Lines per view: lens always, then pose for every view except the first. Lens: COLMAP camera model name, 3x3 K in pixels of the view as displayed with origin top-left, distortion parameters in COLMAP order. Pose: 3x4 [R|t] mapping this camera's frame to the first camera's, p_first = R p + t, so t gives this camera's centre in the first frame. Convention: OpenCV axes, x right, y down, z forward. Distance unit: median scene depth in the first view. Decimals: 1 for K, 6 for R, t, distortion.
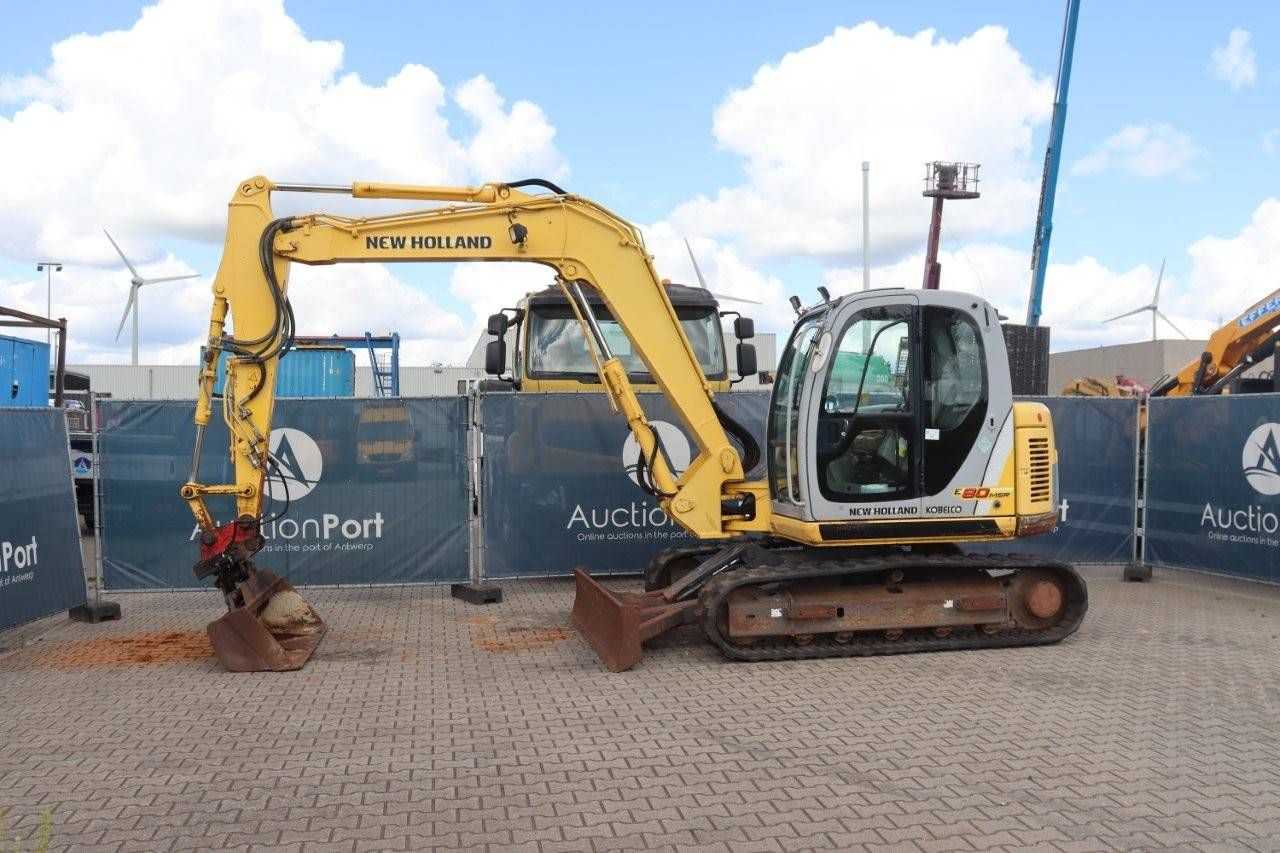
lens RADIAL K [[1212.0, 0, 640.0], [0, 1212.0, 426.5], [0, 0, 1]] dist [-0.110002, 0.134193]
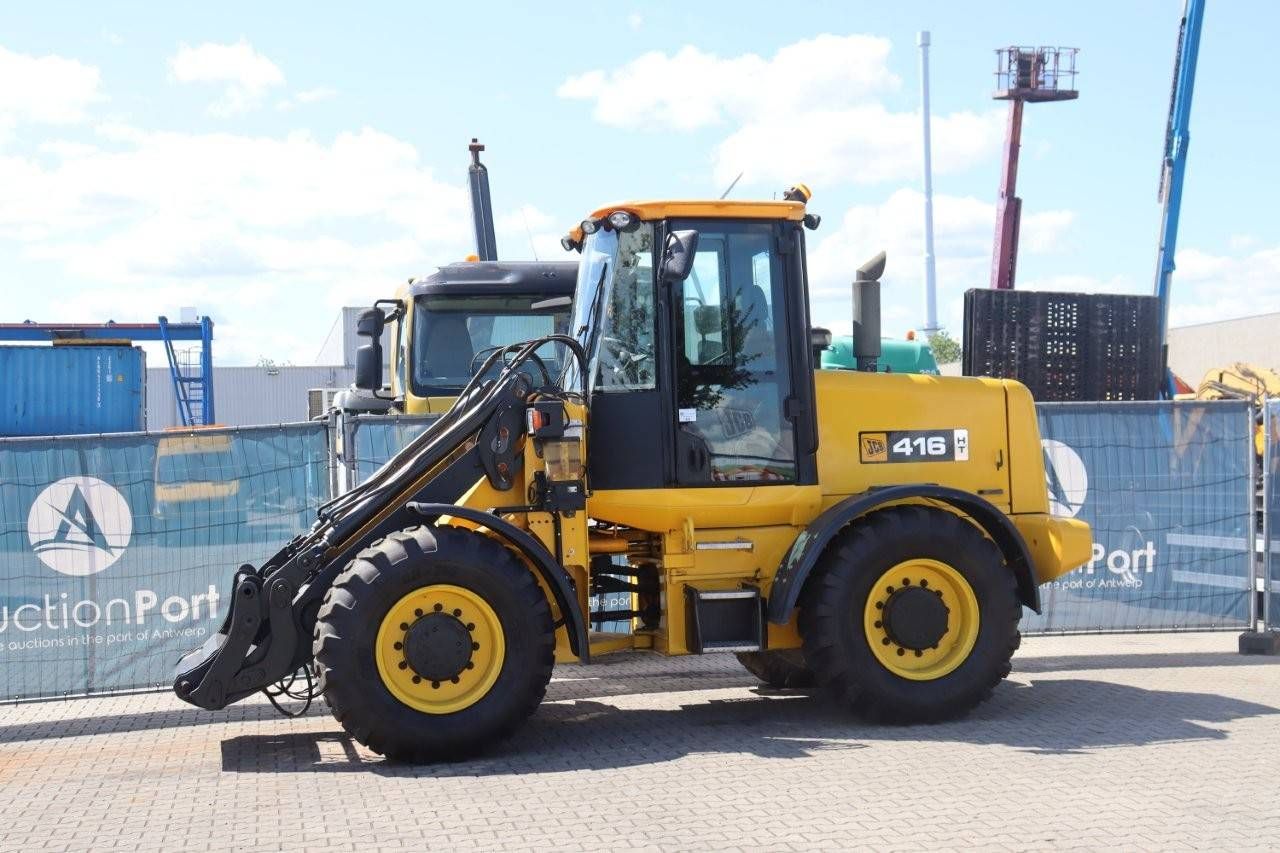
lens RADIAL K [[1896.0, 0, 640.0], [0, 1896.0, 426.5], [0, 0, 1]] dist [0.118161, 0.120531]
pose [[0.999356, -0.023803, 0.026868, 0.017017], [0.024090, 0.999656, -0.010385, -0.006710], [-0.026612, 0.011026, 0.999585, -0.201780]]
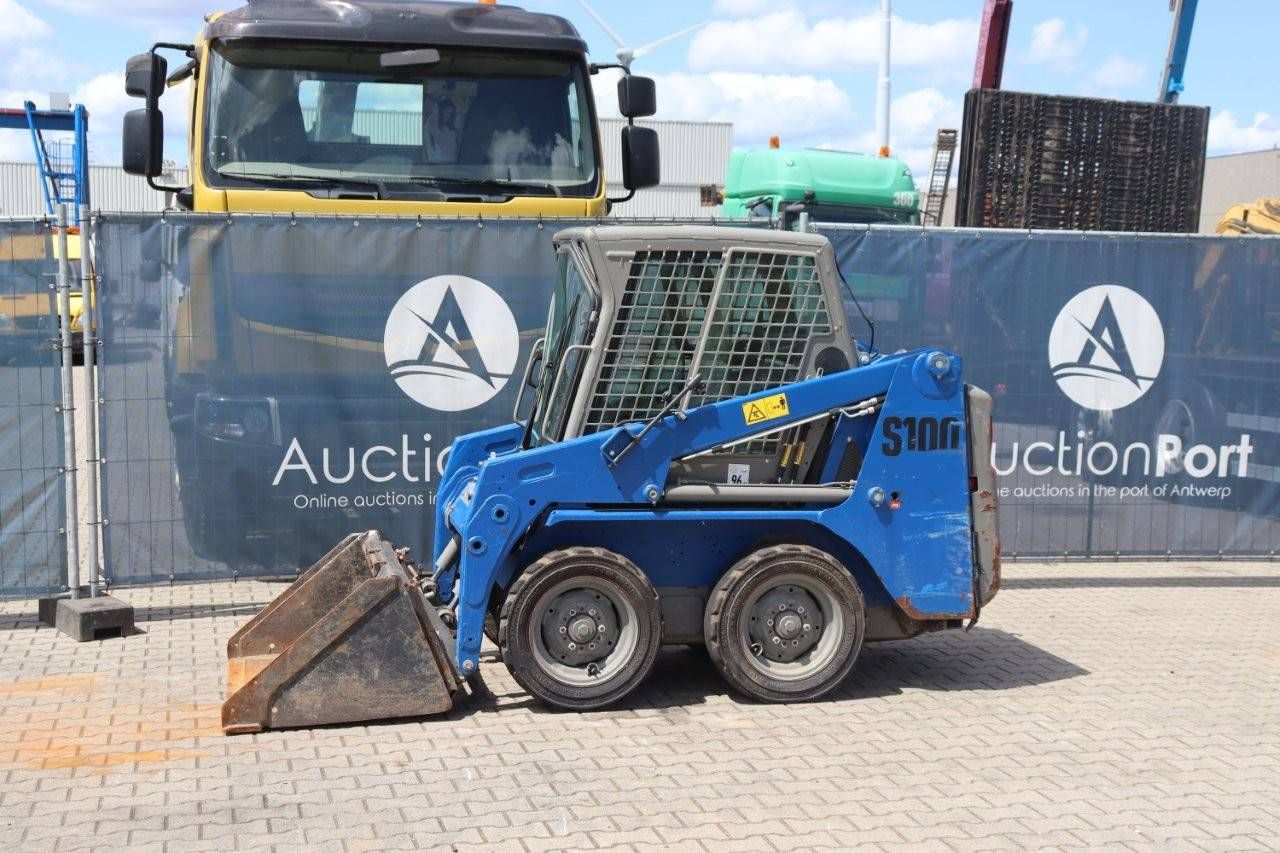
lens RADIAL K [[1896.0, 0, 640.0], [0, 1896.0, 426.5], [0, 0, 1]] dist [0.118161, 0.120531]
pose [[0.998085, 0.008995, 0.061202, 0.051582], [-0.013937, 0.996632, 0.080812, -0.008382], [-0.060269, -0.081511, 0.994849, 0.235547]]
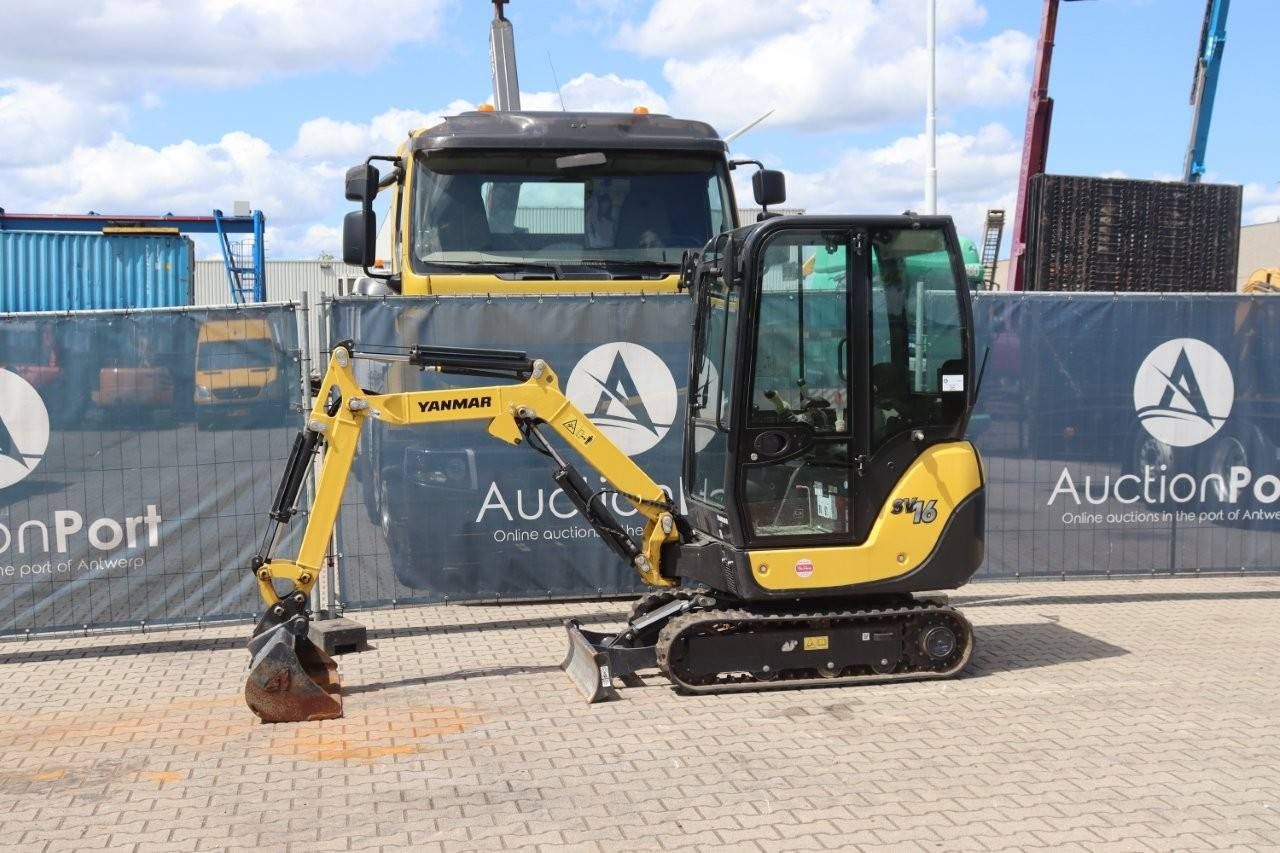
lens RADIAL K [[1641.0, 0, 642.8], [0, 1641.0, 426.1], [0, 0, 1]] dist [0.009476, 0.277816]
pose [[0.999844, -0.009260, 0.015016, 0.011702], [0.008466, 0.998608, 0.052057, -0.006364], [-0.015478, -0.051922, 0.998531, 0.224718]]
